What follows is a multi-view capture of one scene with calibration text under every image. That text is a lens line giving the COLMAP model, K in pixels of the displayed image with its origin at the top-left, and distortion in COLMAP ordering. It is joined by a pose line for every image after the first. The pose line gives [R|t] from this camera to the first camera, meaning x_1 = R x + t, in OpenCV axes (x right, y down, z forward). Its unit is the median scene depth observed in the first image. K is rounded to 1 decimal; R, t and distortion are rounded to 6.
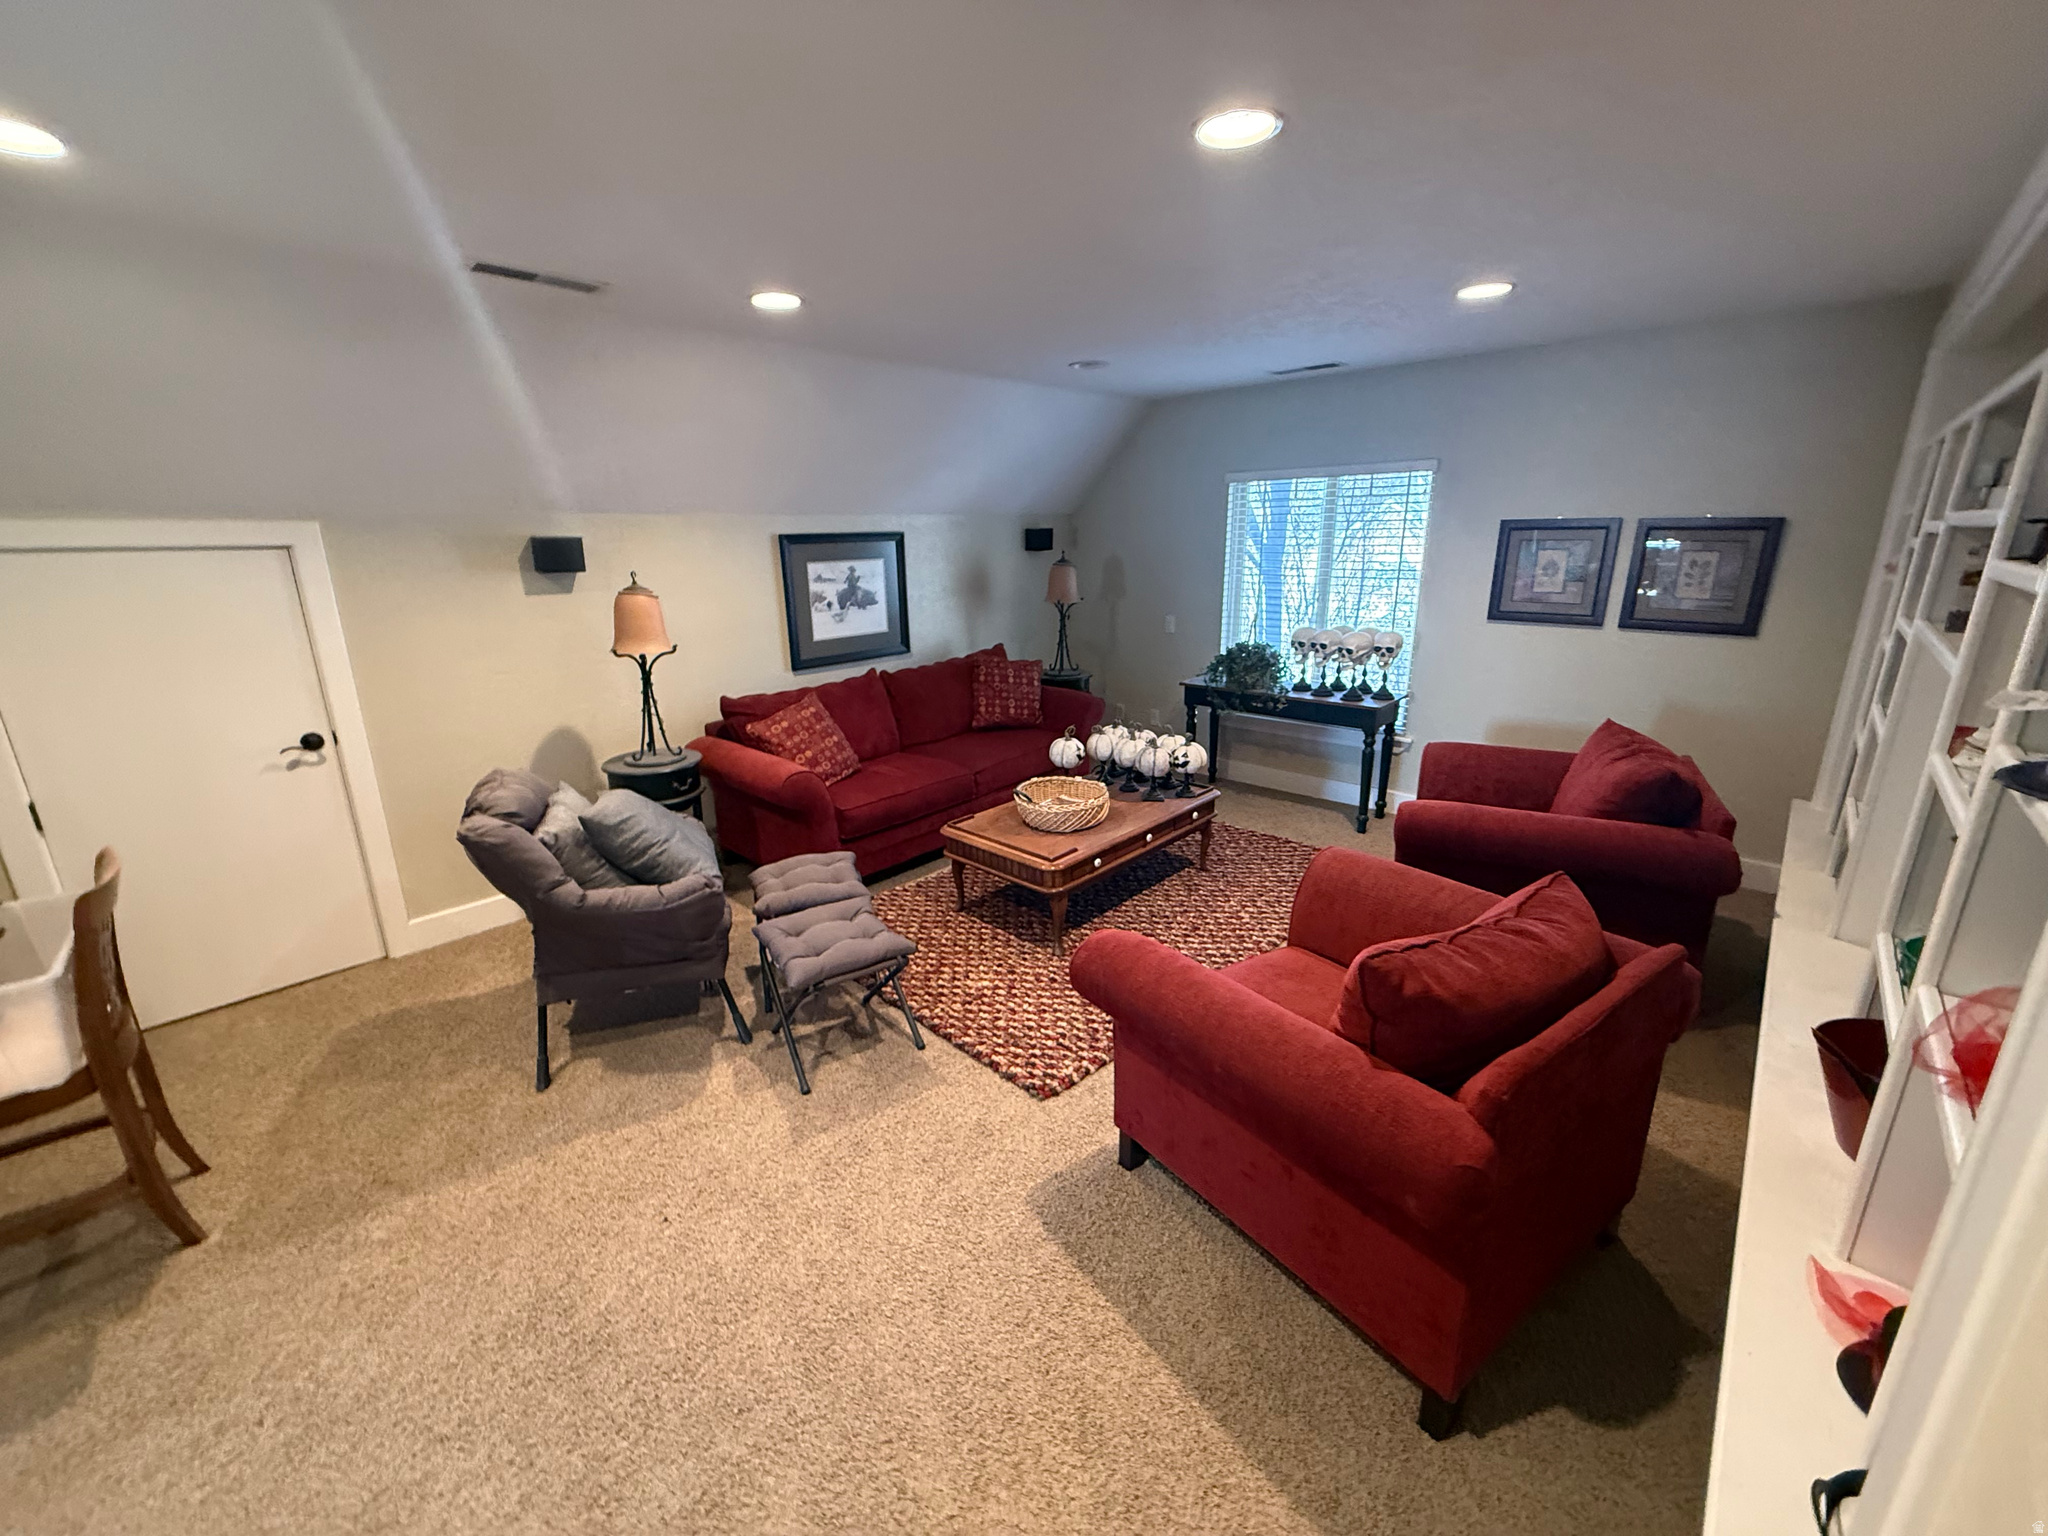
lens RADIAL K [[813.3, 0, 1021.5], [0, 813.3, 767.0], [0, 0, 1]] dist [-0.000130, 0.000133]
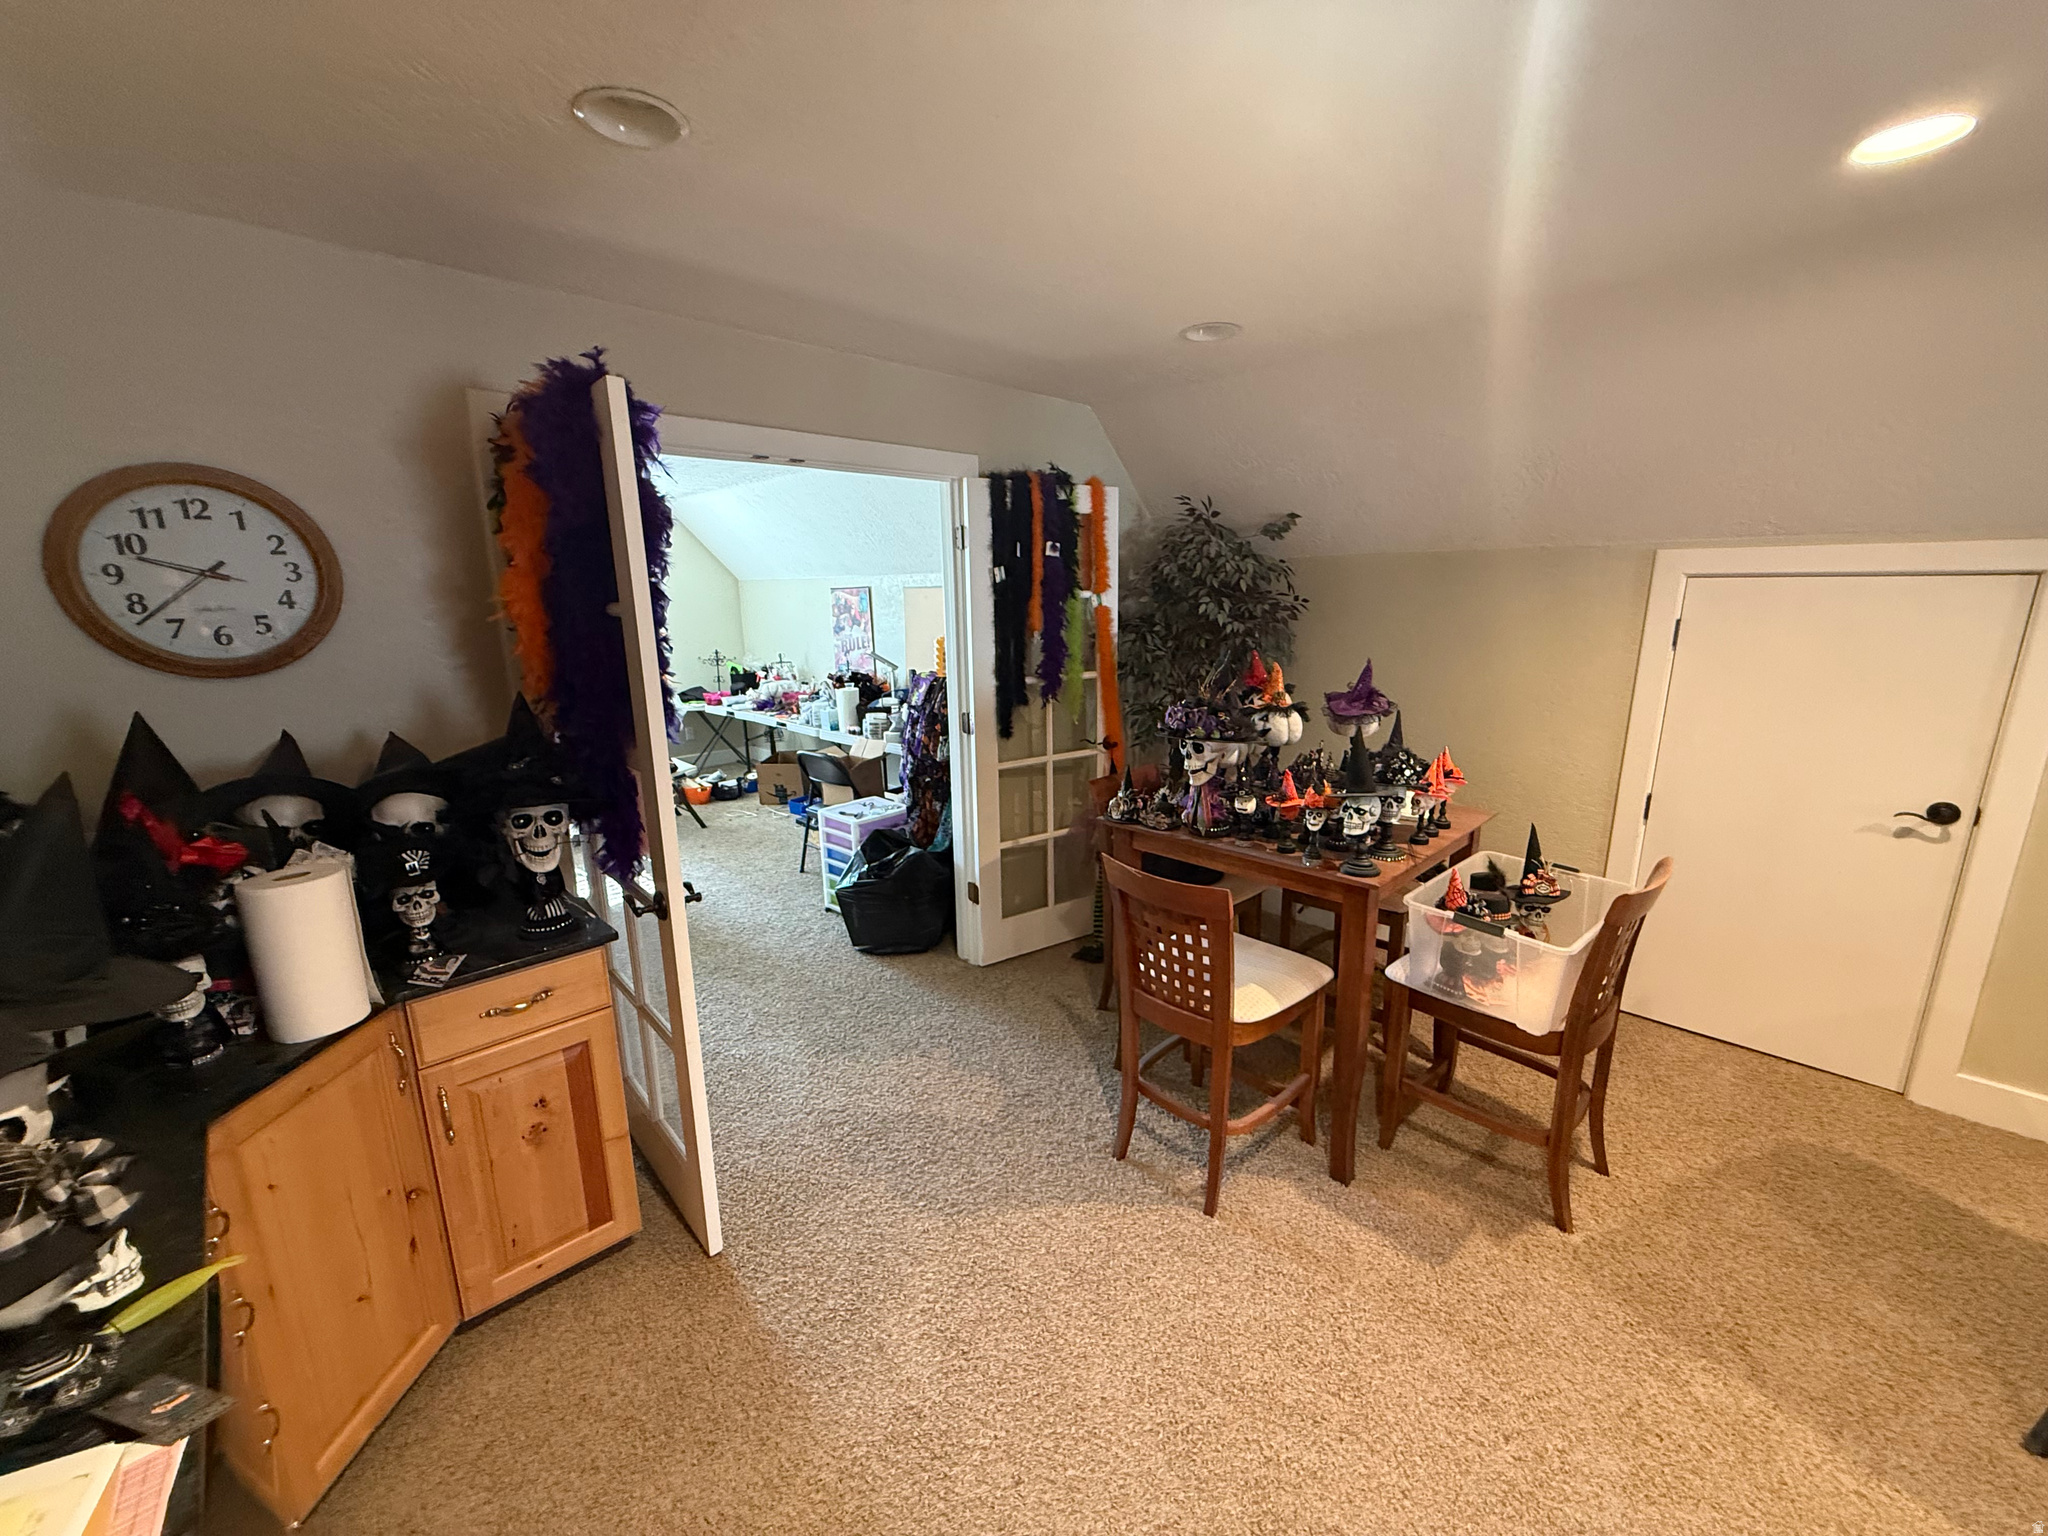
lens RADIAL K [[813.3, 0, 1020.3], [0, 813.3, 766.6], [0, 0, 1]] dist [-0.000130, 0.000133]
pose [[-0.040989, 0.234465, -0.971260, -0.071302], [-0.260023, 0.936079, 0.236946, -0.028696], [0.964732, 0.262263, 0.022598, 0.097676]]
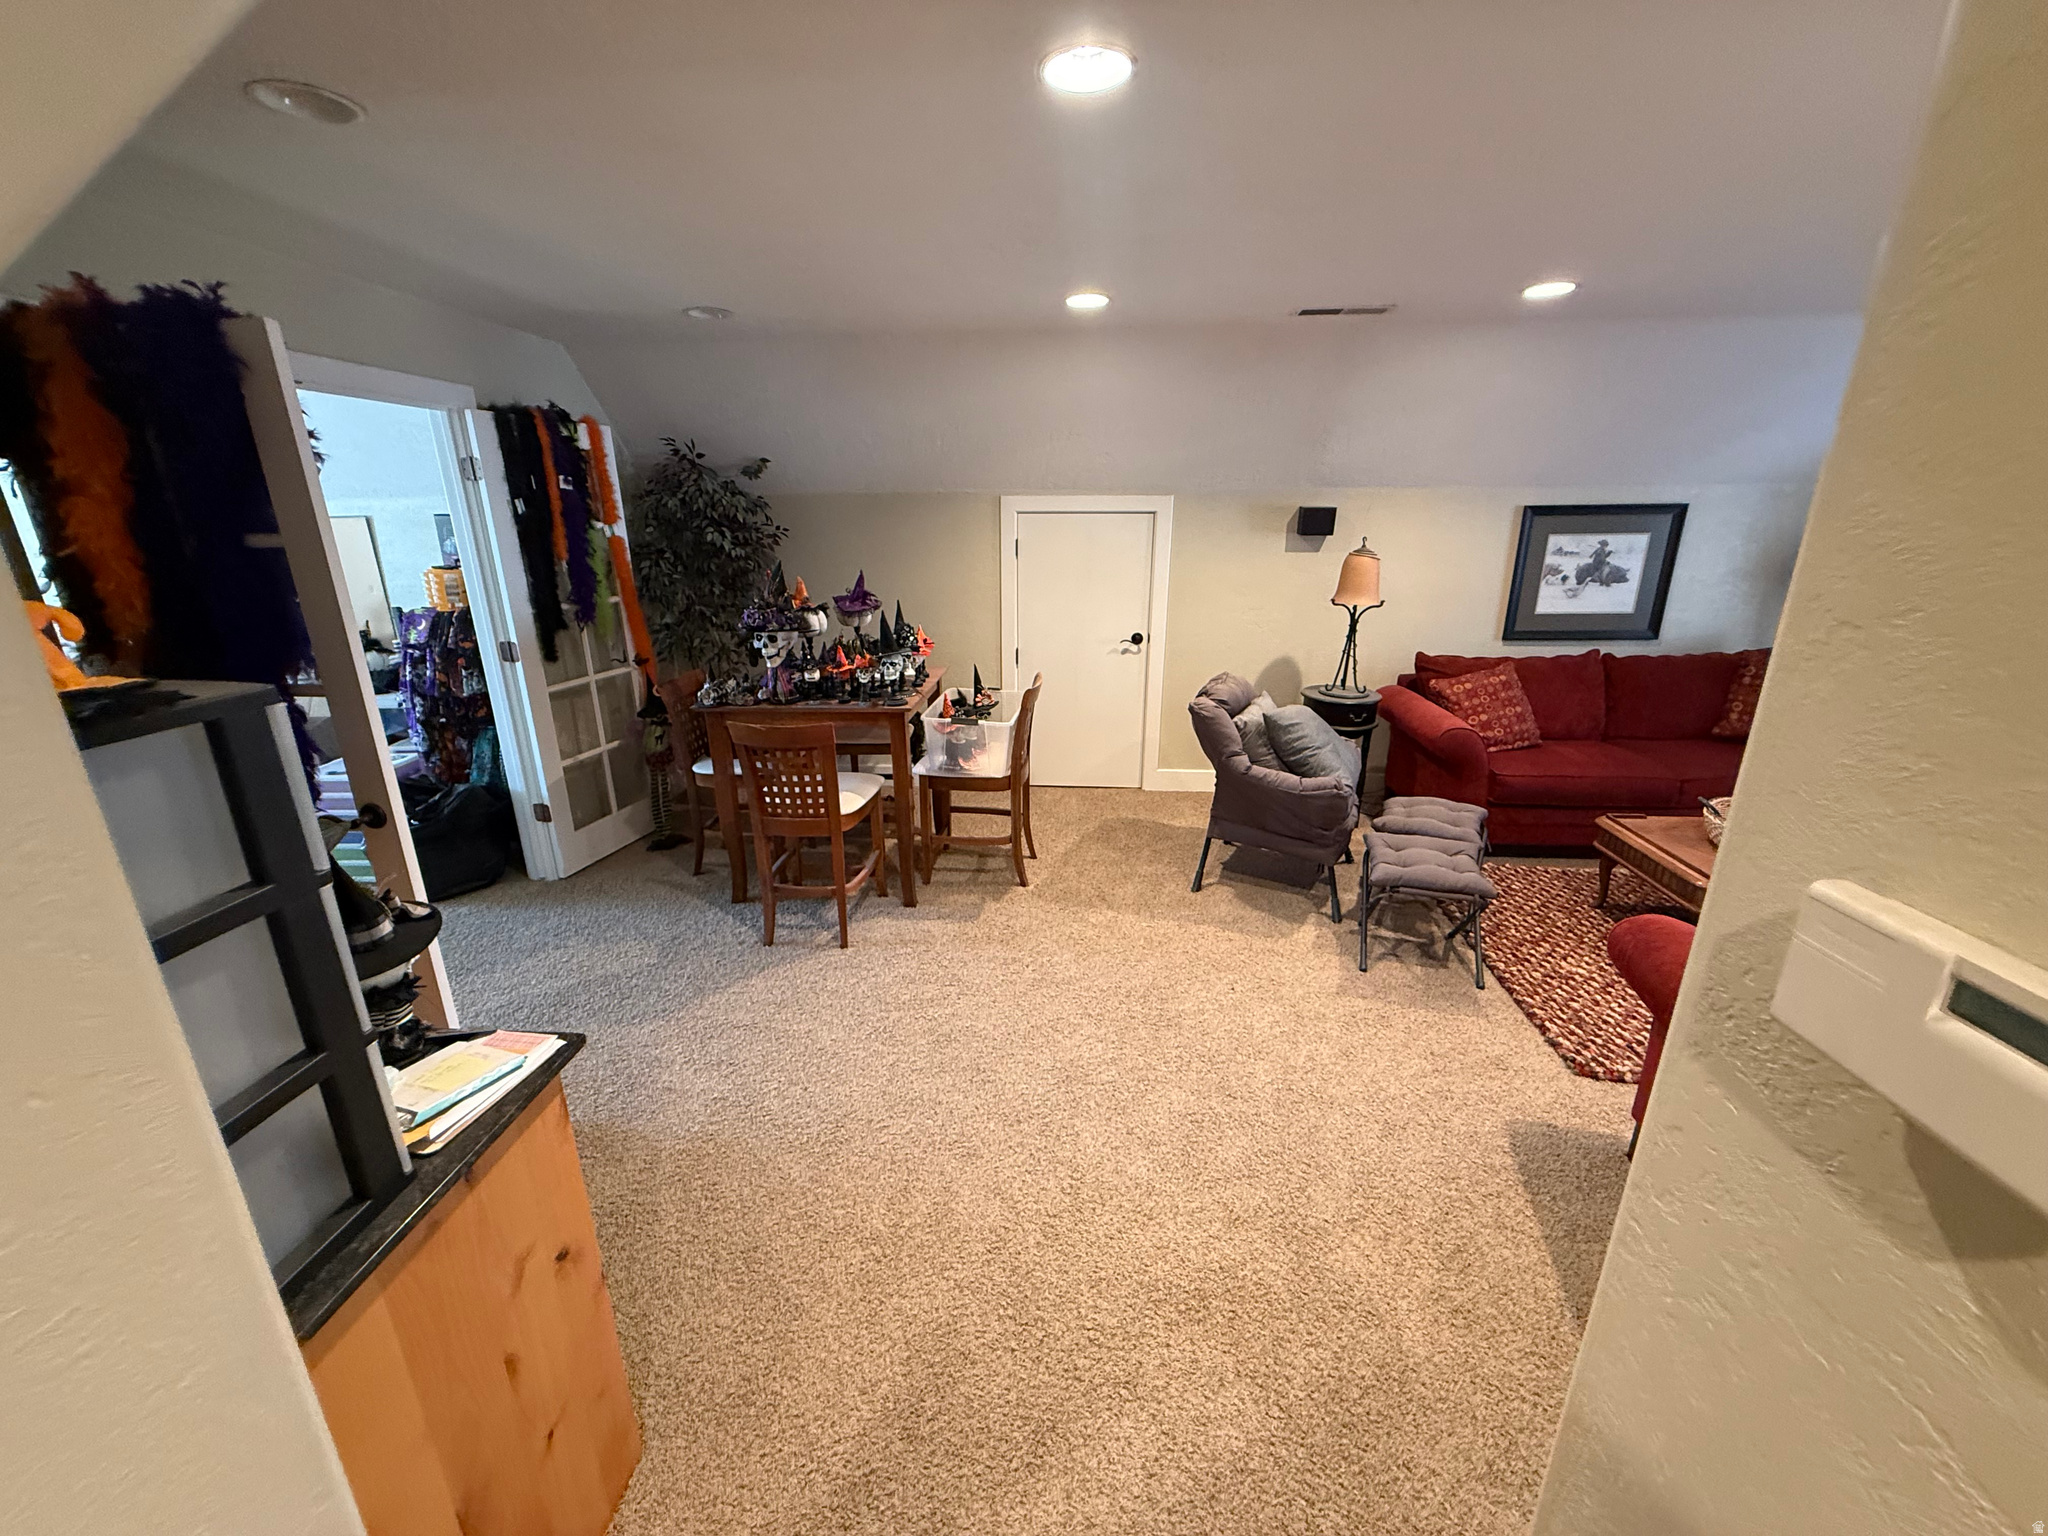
lens RADIAL K [[813.3, 0, 1021.4], [0, 813.3, 766.0], [0, 0, 1]] dist [-0.000130, 0.000133]
pose [[0.628912, 0.246506, -0.737364, 0.205103], [-0.217568, 0.966315, 0.137478, 0.040598], [0.746414, 0.073965, 0.661358, -0.184597]]
